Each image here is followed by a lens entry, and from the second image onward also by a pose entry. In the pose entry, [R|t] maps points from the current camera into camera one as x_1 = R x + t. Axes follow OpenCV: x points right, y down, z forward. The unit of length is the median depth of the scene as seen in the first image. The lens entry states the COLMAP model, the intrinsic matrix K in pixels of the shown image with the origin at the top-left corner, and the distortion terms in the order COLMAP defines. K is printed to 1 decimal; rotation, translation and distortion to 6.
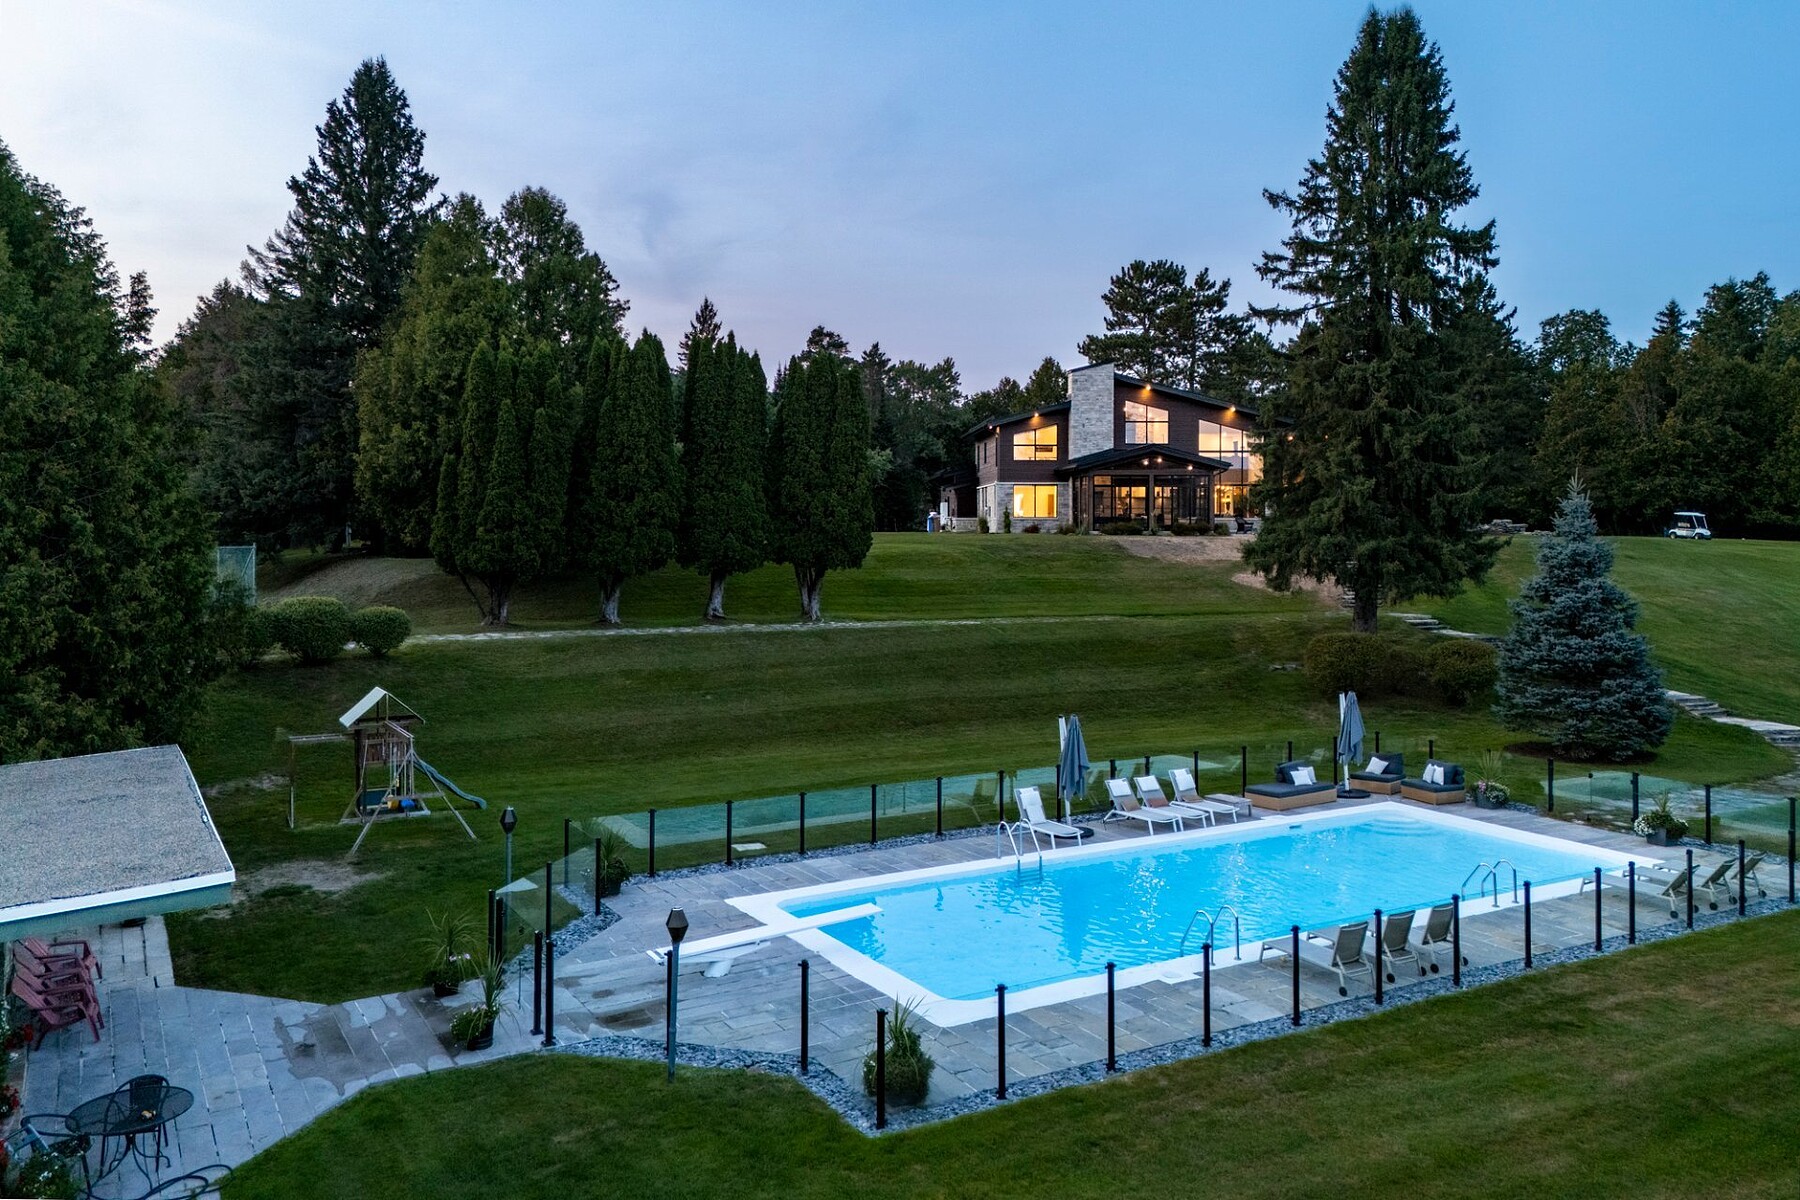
lens RADIAL K [[1330.3, 0, 896.8], [0, 1330.3, 527.8], [0, 0, 1]] dist [0.084559, -0.089940]
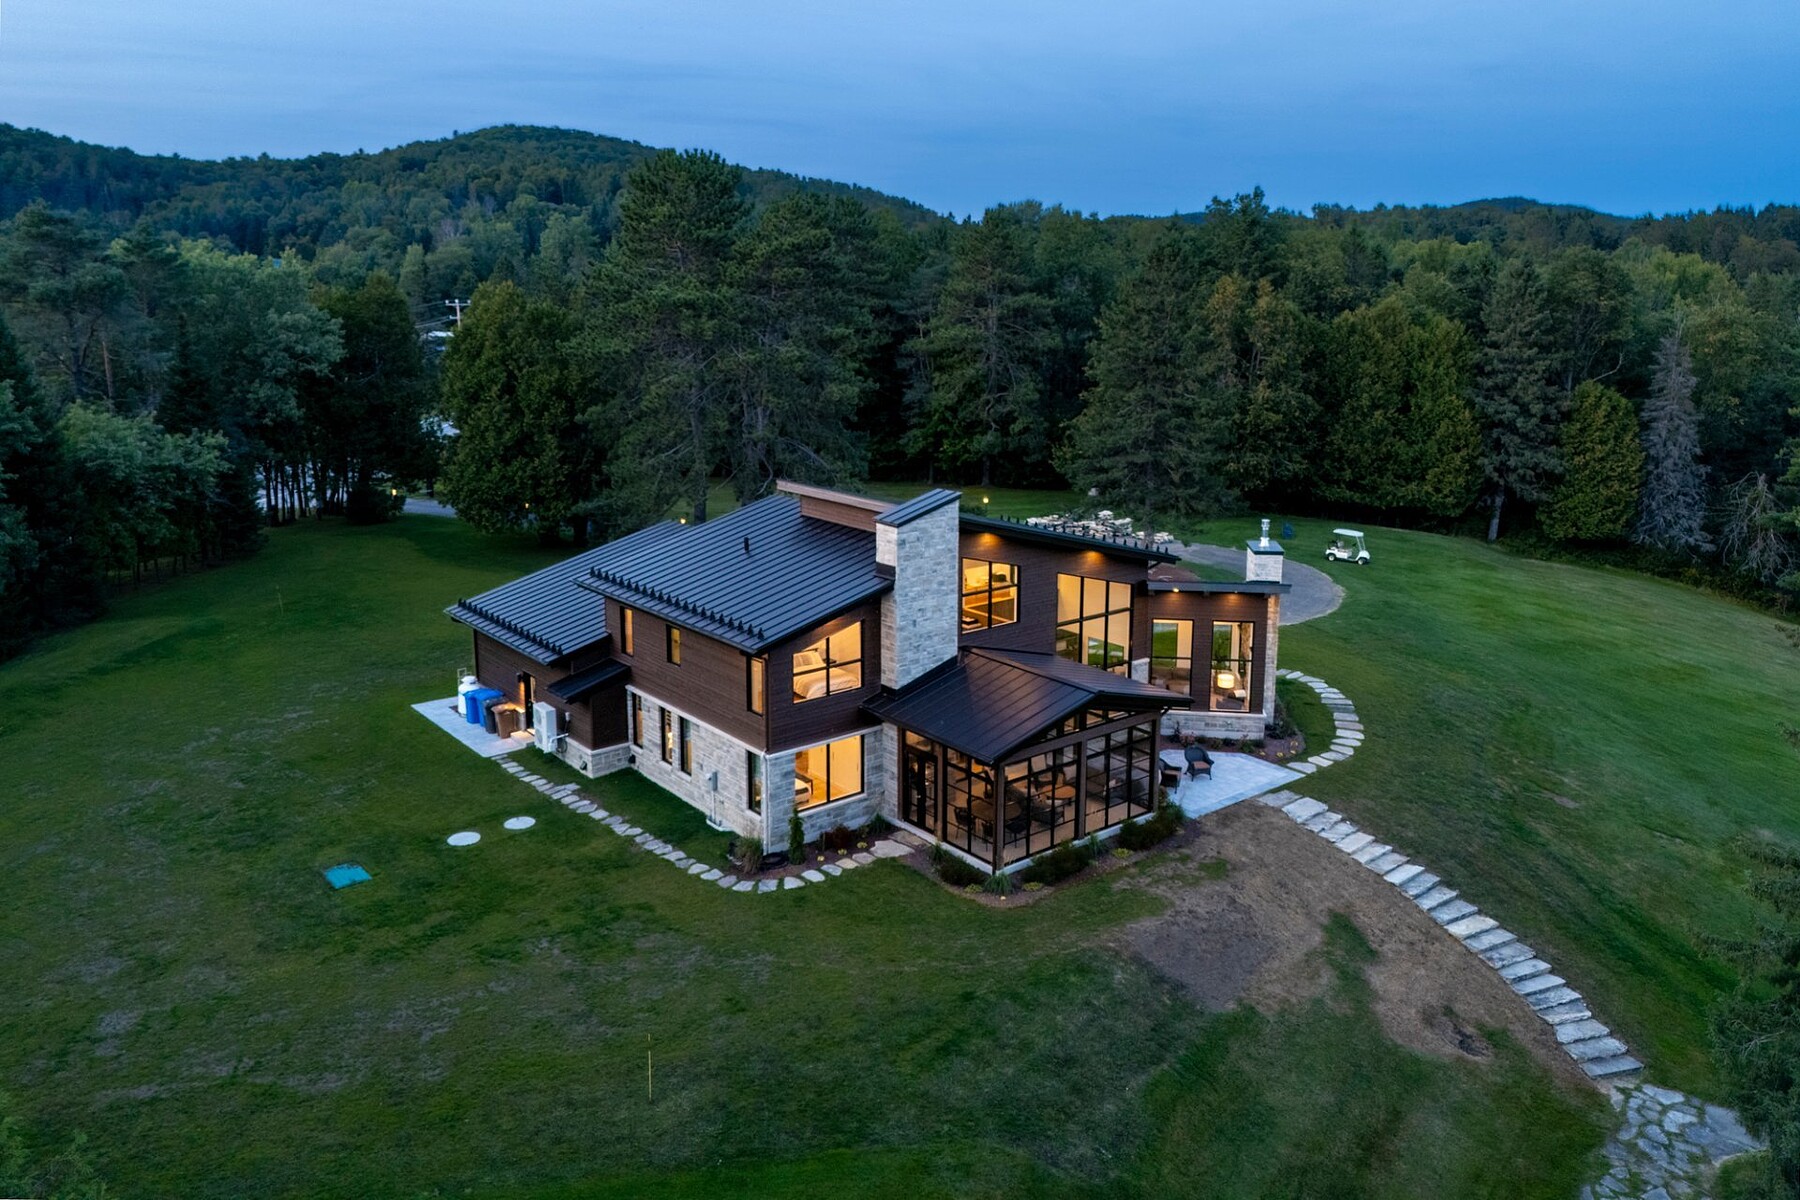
lens RADIAL K [[1330.3, 0, 896.8], [0, 1330.3, 527.8], [0, 0, 1]] dist [0.084559, -0.089940]
pose [[0.823823, -0.103856, 0.557252, -0.152406], [-0.004620, 0.981810, 0.189811, -0.210996], [-0.566828, -0.158945, 0.808358, 0.578842]]
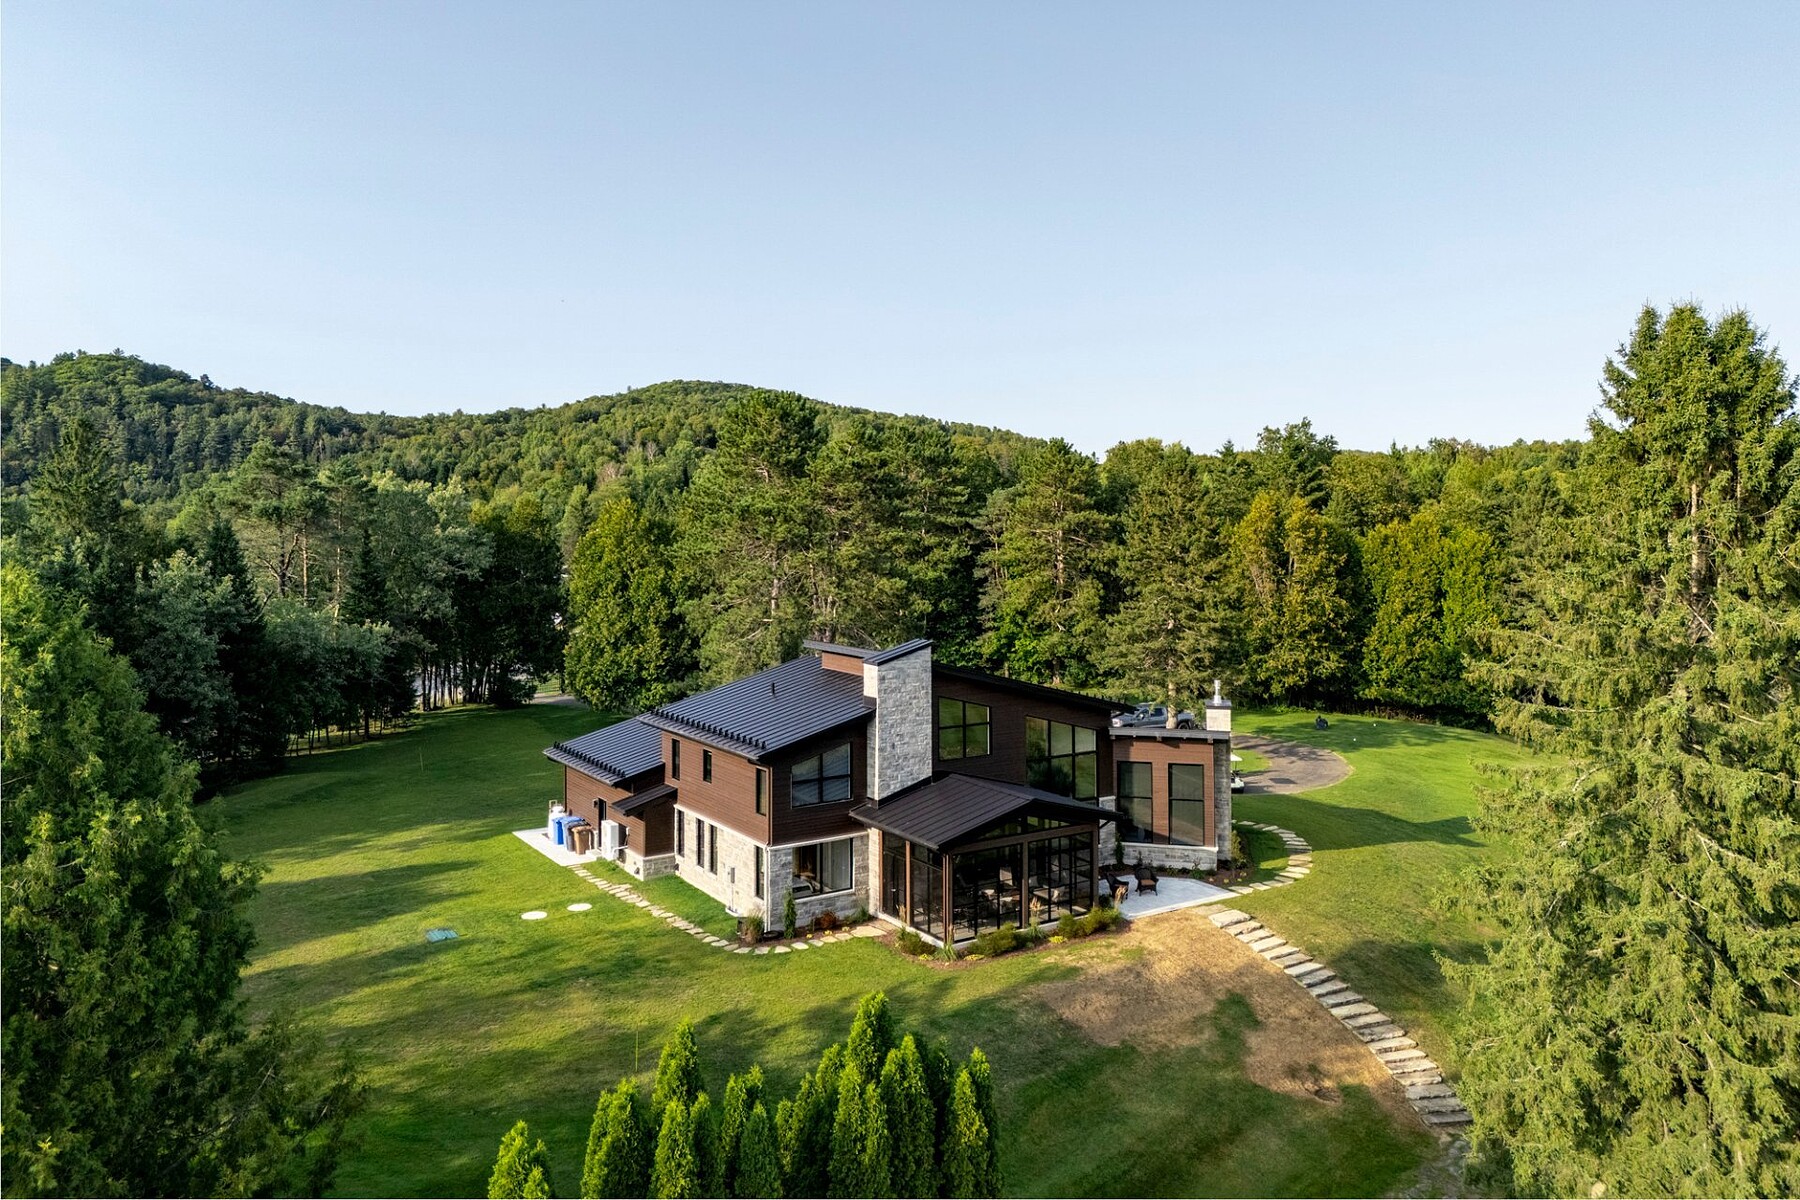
lens RADIAL K [[1325.2, 0, 898.6], [0, 1325.2, 512.6], [0, 0, 1]] dist [0.081289, -0.080323]
pose [[0.880531, -0.004027, 0.473972, -0.165179], [0.002751, 0.999990, 0.003385, -0.191597], [-0.473981, -0.001677, 0.880533, 0.417767]]
